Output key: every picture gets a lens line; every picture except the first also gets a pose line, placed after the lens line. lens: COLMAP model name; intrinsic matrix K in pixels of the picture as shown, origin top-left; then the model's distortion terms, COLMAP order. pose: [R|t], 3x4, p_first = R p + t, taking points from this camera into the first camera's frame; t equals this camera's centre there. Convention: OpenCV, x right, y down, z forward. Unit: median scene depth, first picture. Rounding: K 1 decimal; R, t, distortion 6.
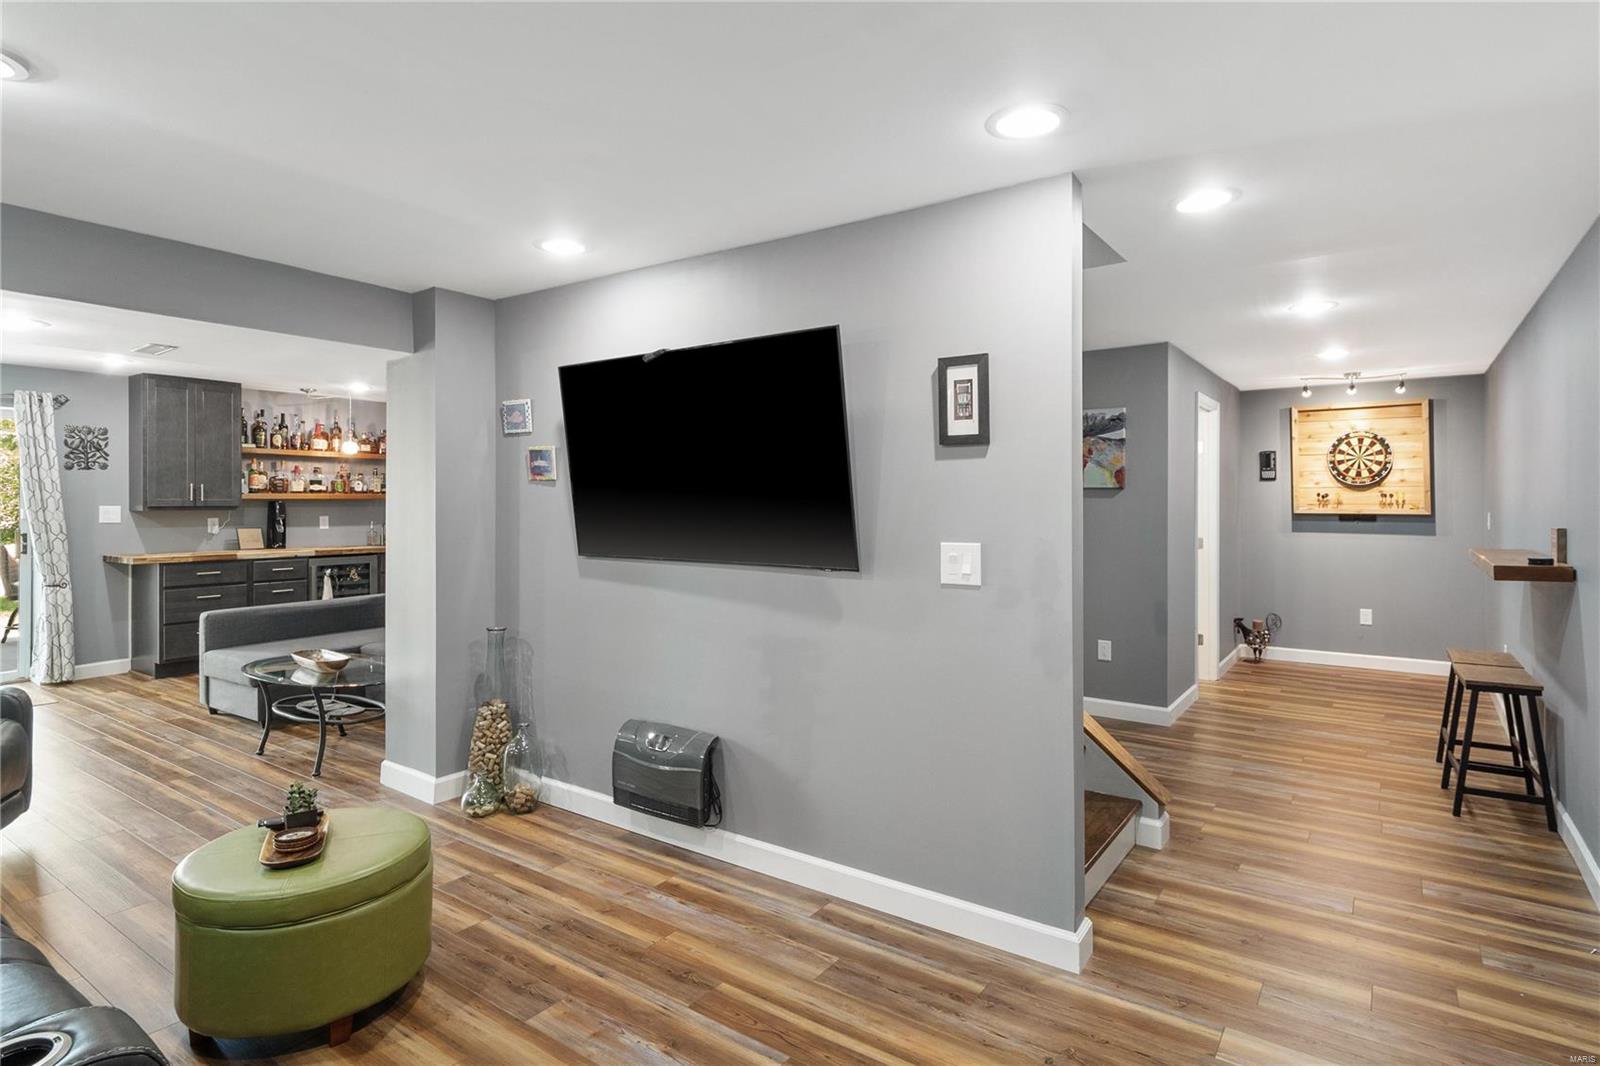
lens RADIAL K [[845.1, 0, 796.9], [0, 845.1, 508.5], [0, 0, 1]] dist [0.000159, 0.010787]
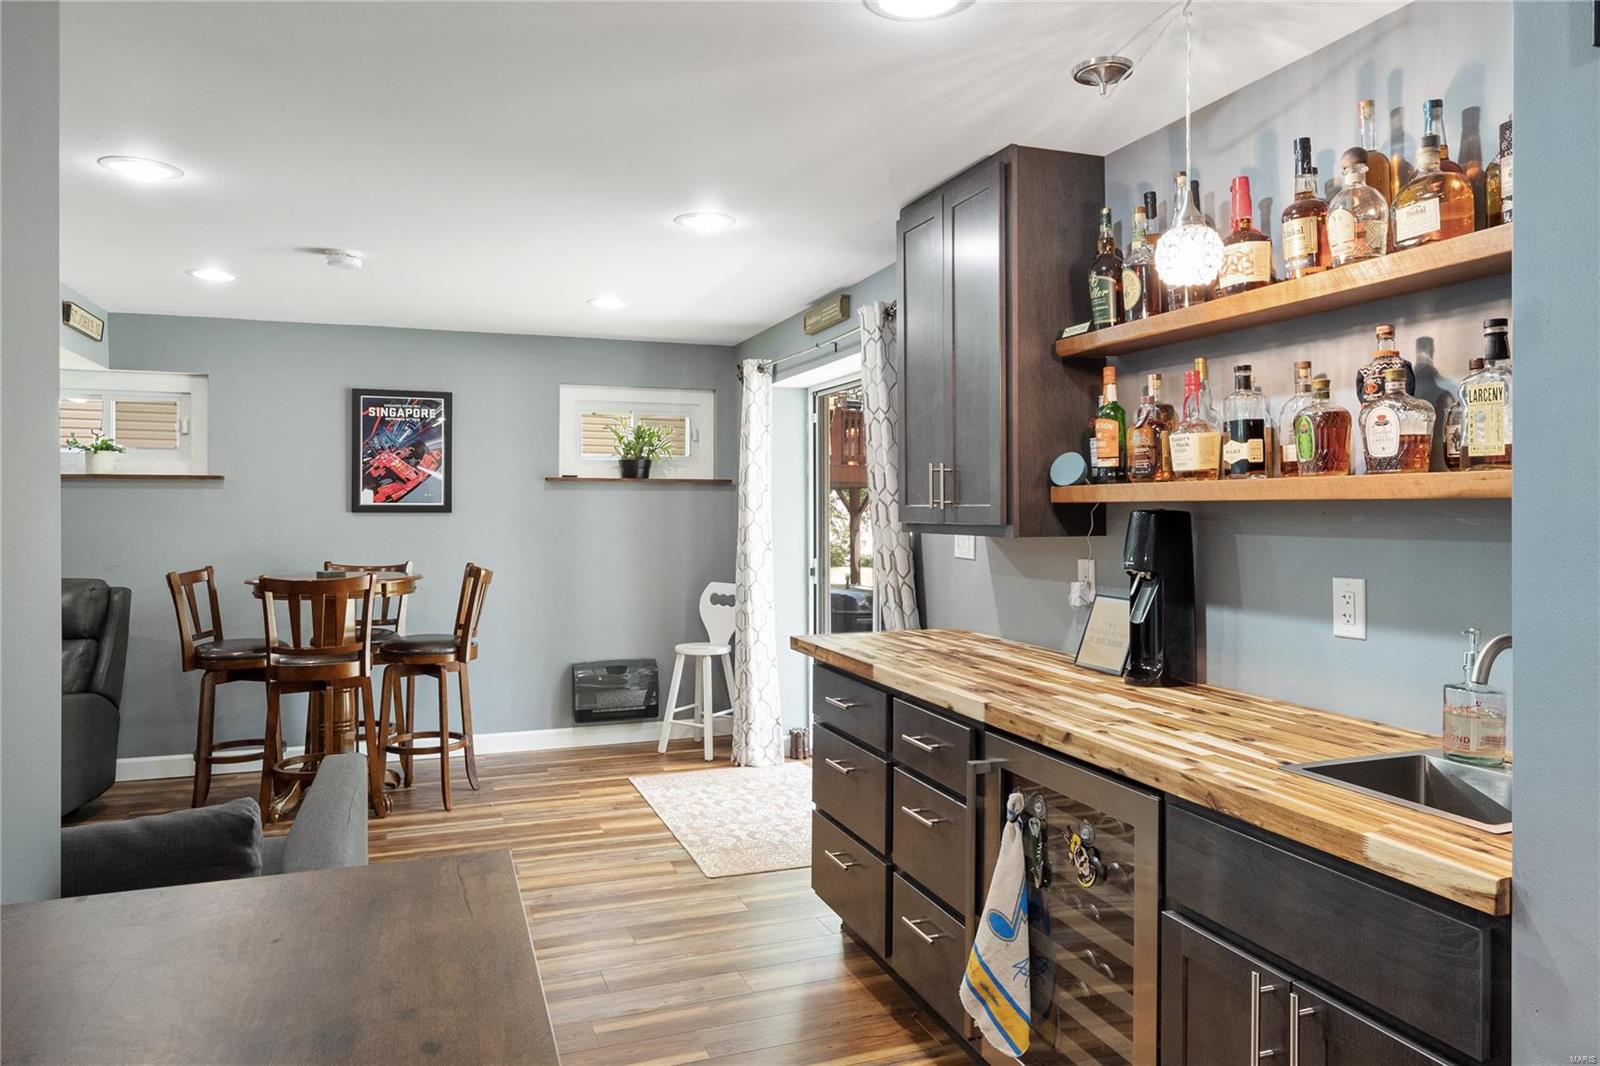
lens RADIAL K [[1060.6, 0, 800.1], [0, 1060.6, 504.8], [0, 0, 1]] dist [0.001286, -0.000327]
pose [[-0.567802, -0.001328, -0.823164, -0.334359], [-0.005447, 0.999983, 0.002144, -0.013143], [0.823147, 0.005701, -0.567799, 1.389607]]
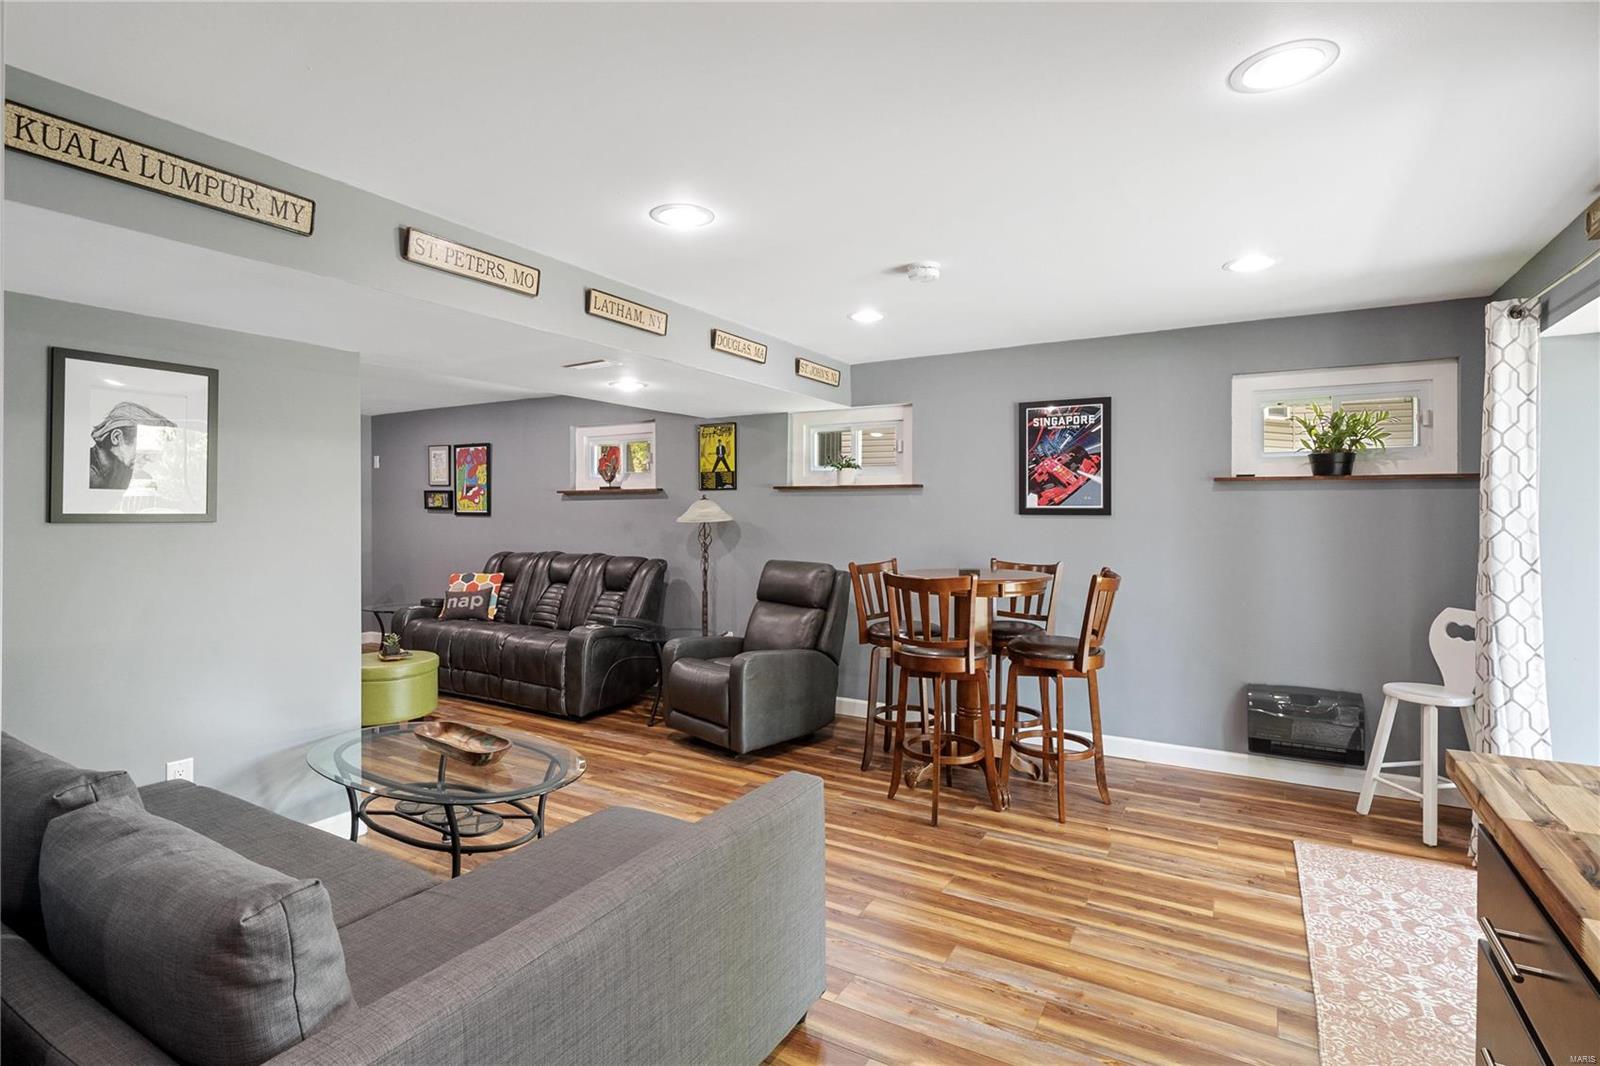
lens RADIAL K [[770.6, 0, 797.2], [0, 770.6, 506.8], [0, 0, 1]] dist [0.002035, -0.010134]
pose [[-0.996744, 0.002884, -0.080575, -0.604272], [0.002479, 0.999984, 0.005134, -0.014415], [0.080589, 0.004918, -0.996735, 1.265280]]
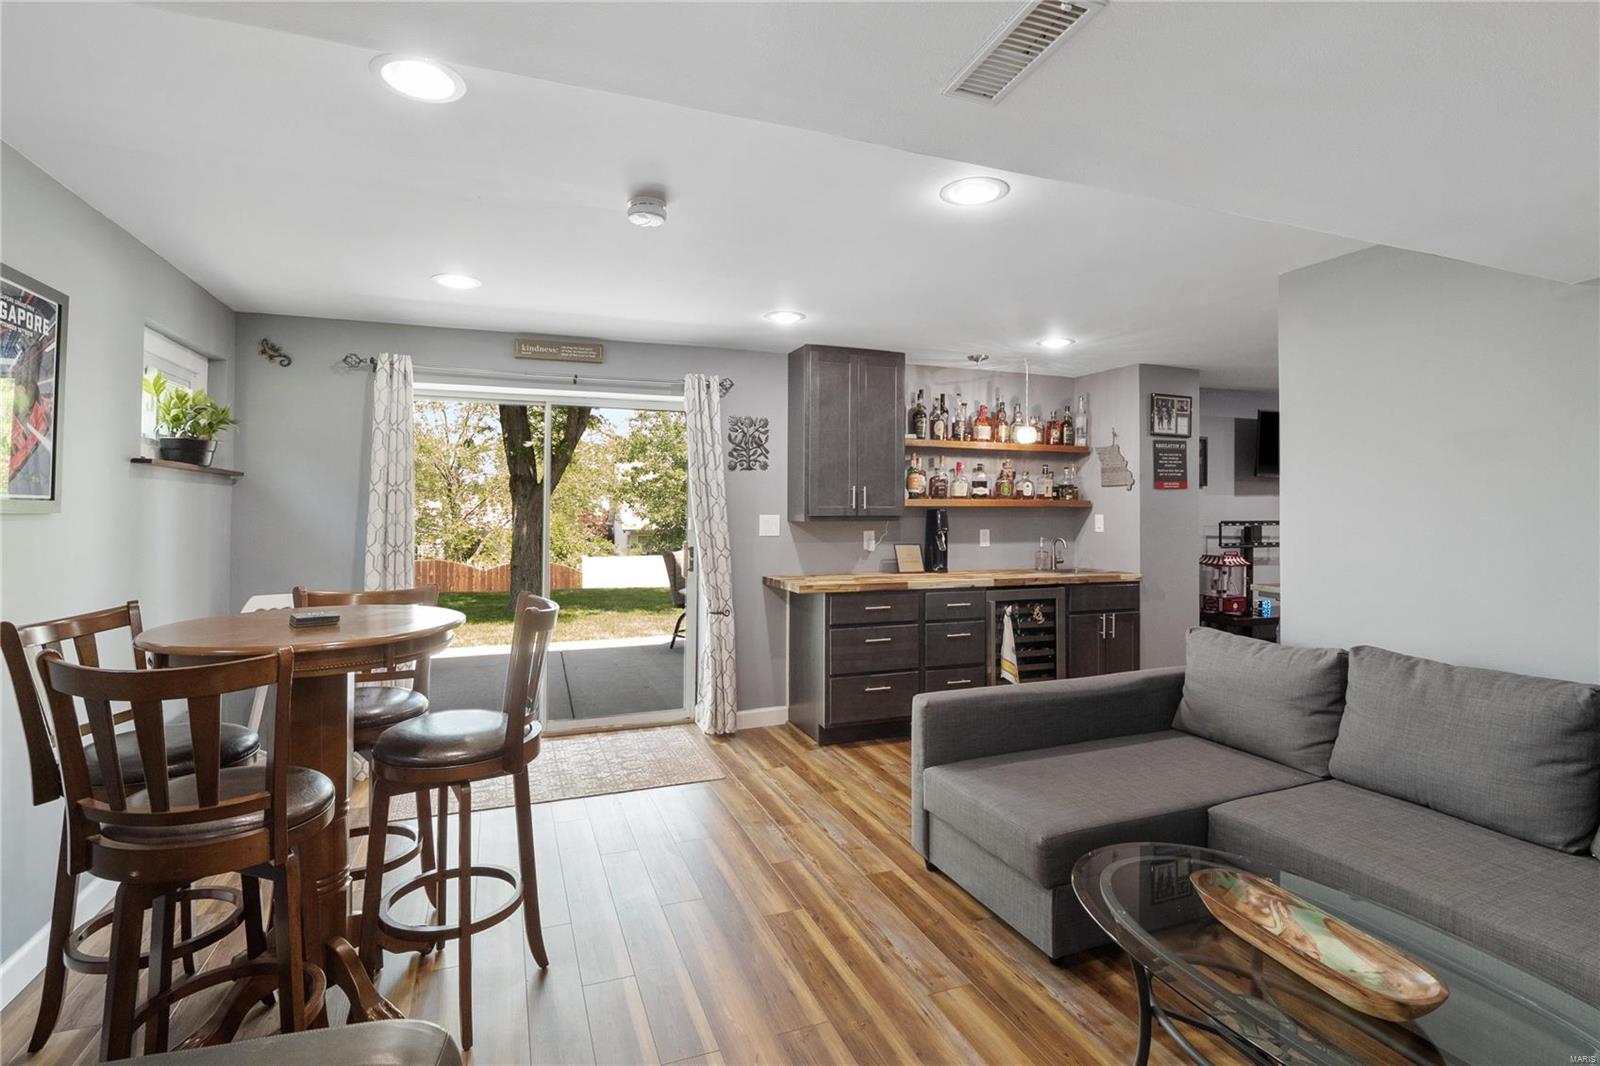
lens RADIAL K [[754.6, 0, 799.0], [0, 754.6, 500.8], [0, 0, 1]] dist [0.004347, -0.008561]
pose [[0.834594, -0.004896, -0.550843, -0.437258], [-0.006457, 0.999805, -0.018670, -0.003671], [0.550827, 0.019139, 0.834400, 0.466880]]
